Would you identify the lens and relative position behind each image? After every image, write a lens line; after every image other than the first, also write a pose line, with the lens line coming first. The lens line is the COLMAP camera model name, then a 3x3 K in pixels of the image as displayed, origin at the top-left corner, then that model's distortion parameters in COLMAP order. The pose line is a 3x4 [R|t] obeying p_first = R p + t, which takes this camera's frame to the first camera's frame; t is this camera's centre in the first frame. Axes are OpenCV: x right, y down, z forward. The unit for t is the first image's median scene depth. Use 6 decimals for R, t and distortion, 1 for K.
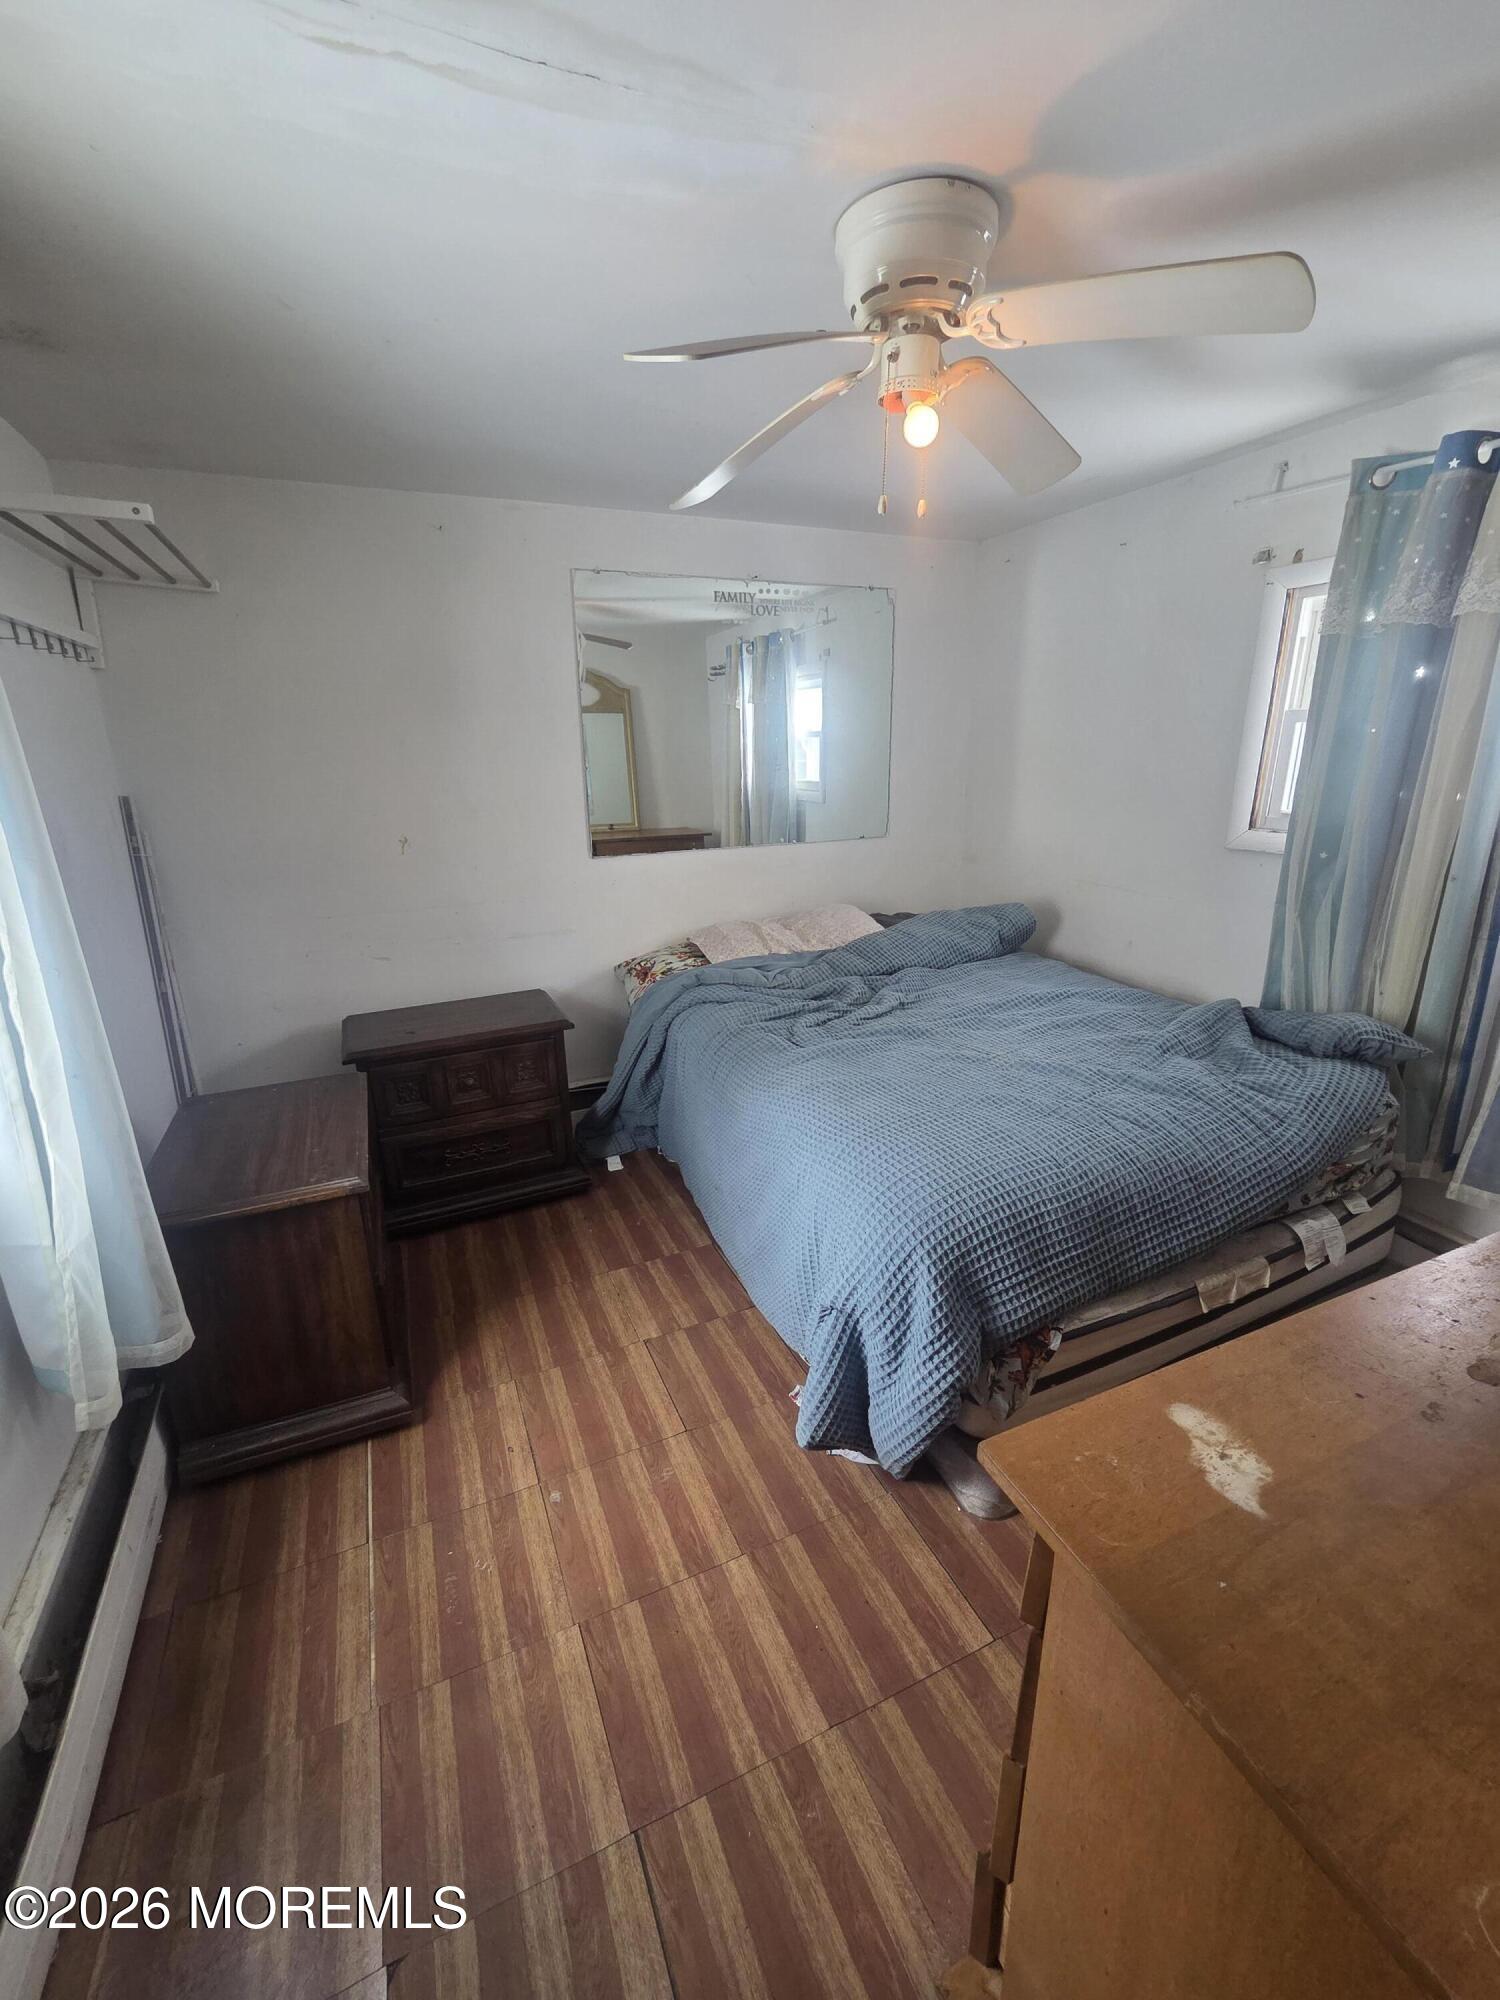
lens RADIAL K [[817.1, 0, 753.1], [0, 817.1, 1001.9], [0, 0, 1]] dist [-0.001321, 0.001149]
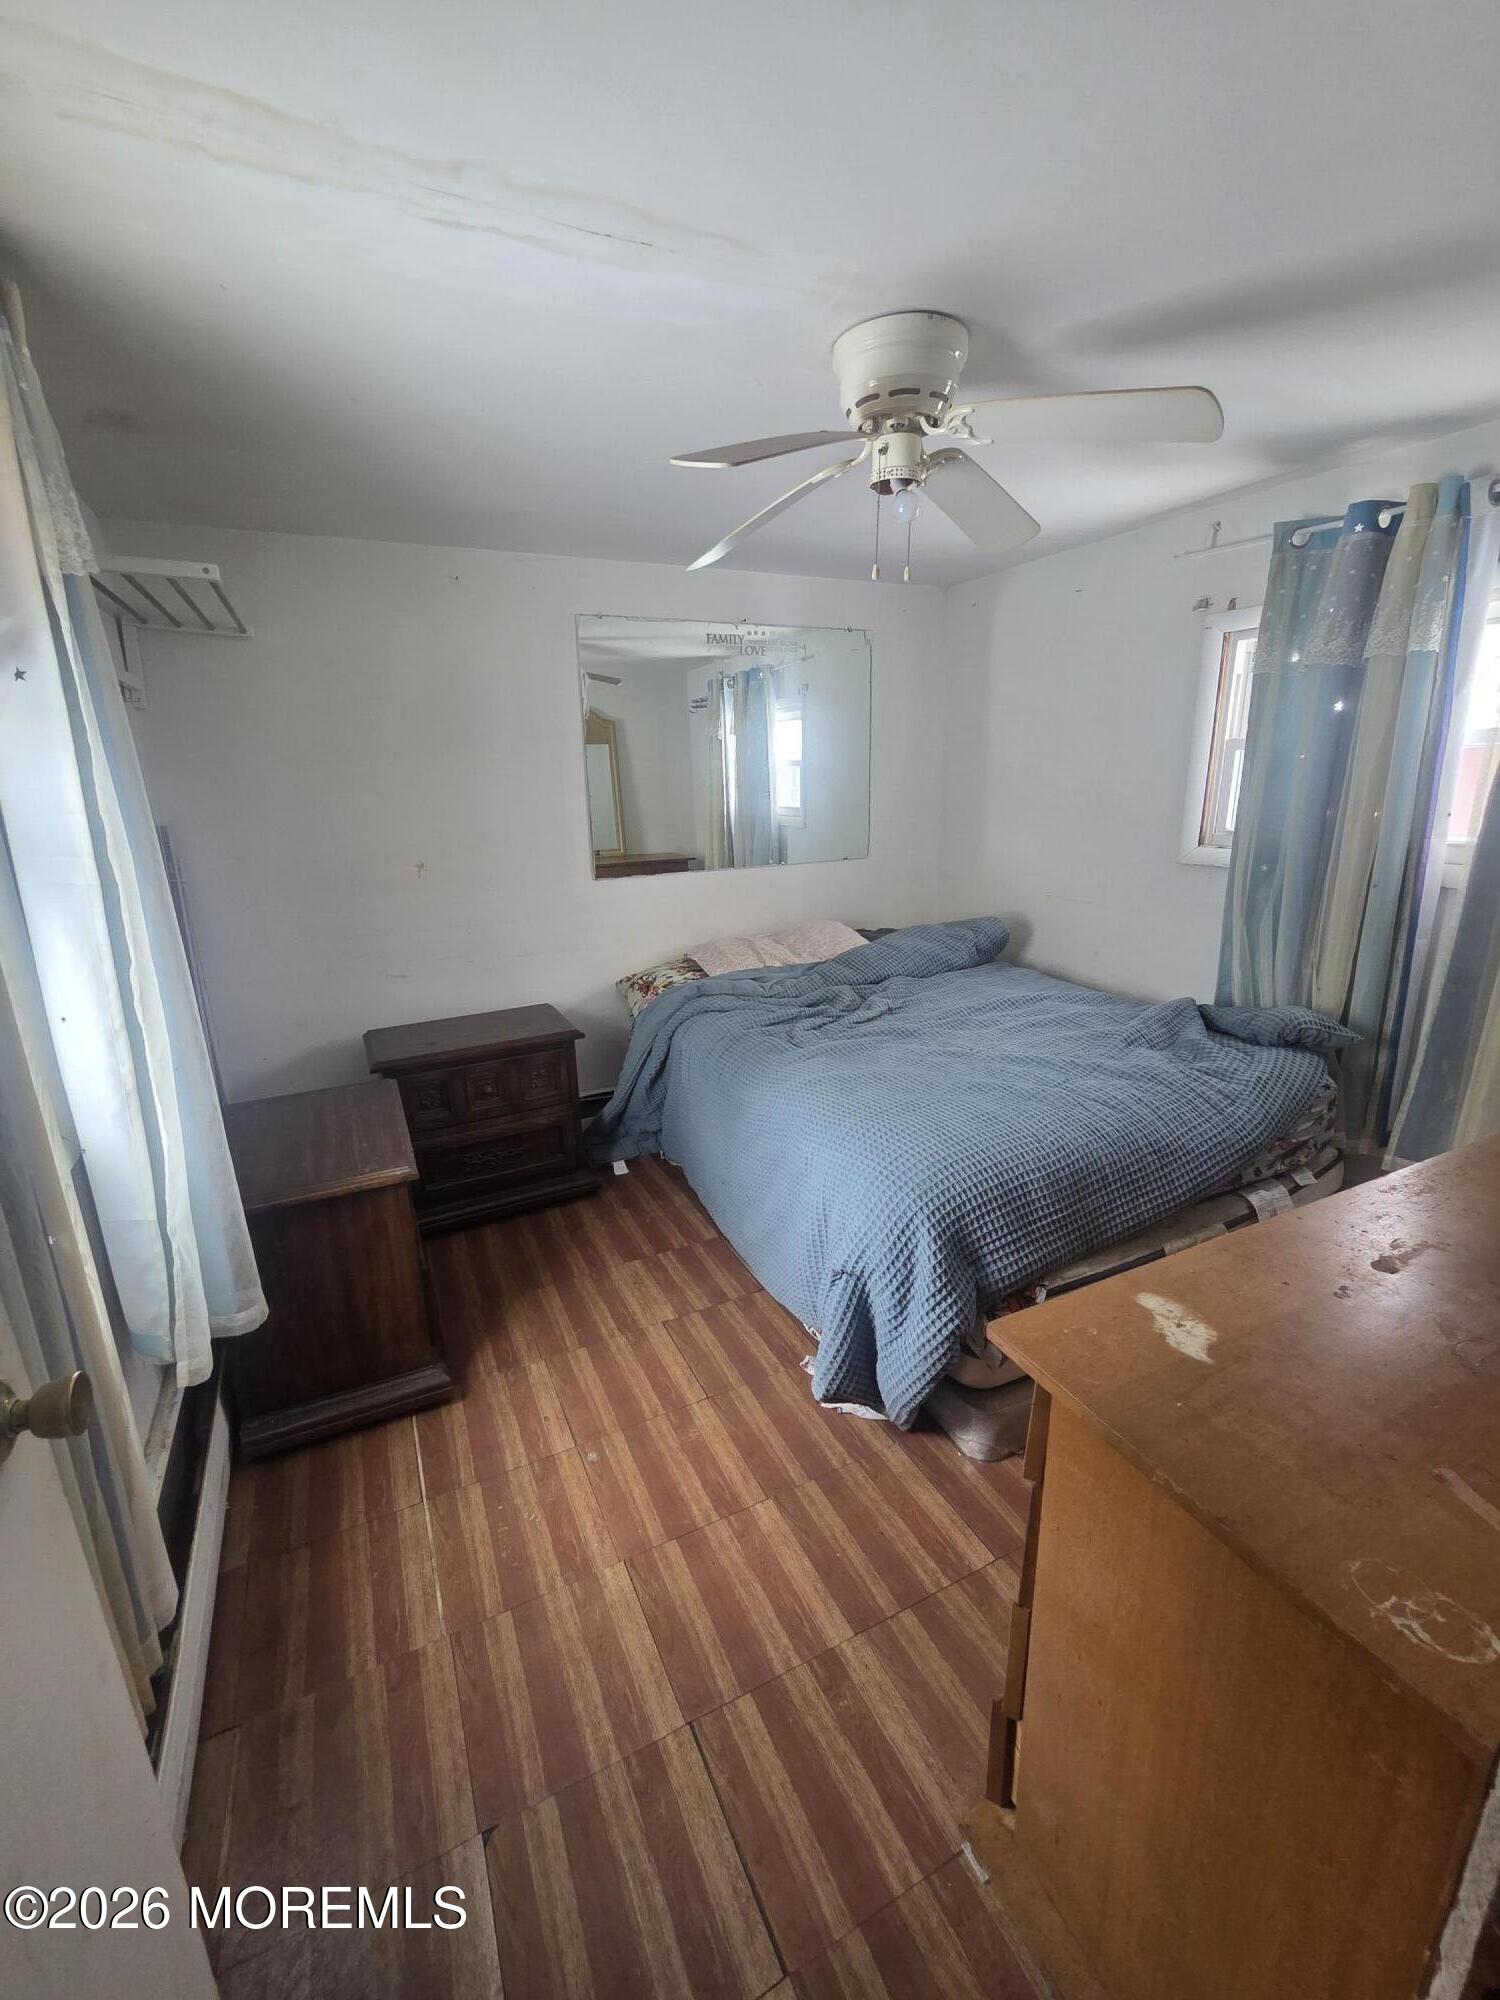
lens RADIAL K [[820.2, 0, 750.0], [0, 820.2, 1000.0], [0, 0, 1]] dist [0.001897, -0.000226]
pose [[0.999380, -0.016345, 0.031181, -0.054414], [0.017435, 0.999235, -0.035007, 0.036887], [-0.030585, 0.035529, 0.998901, -0.120728]]
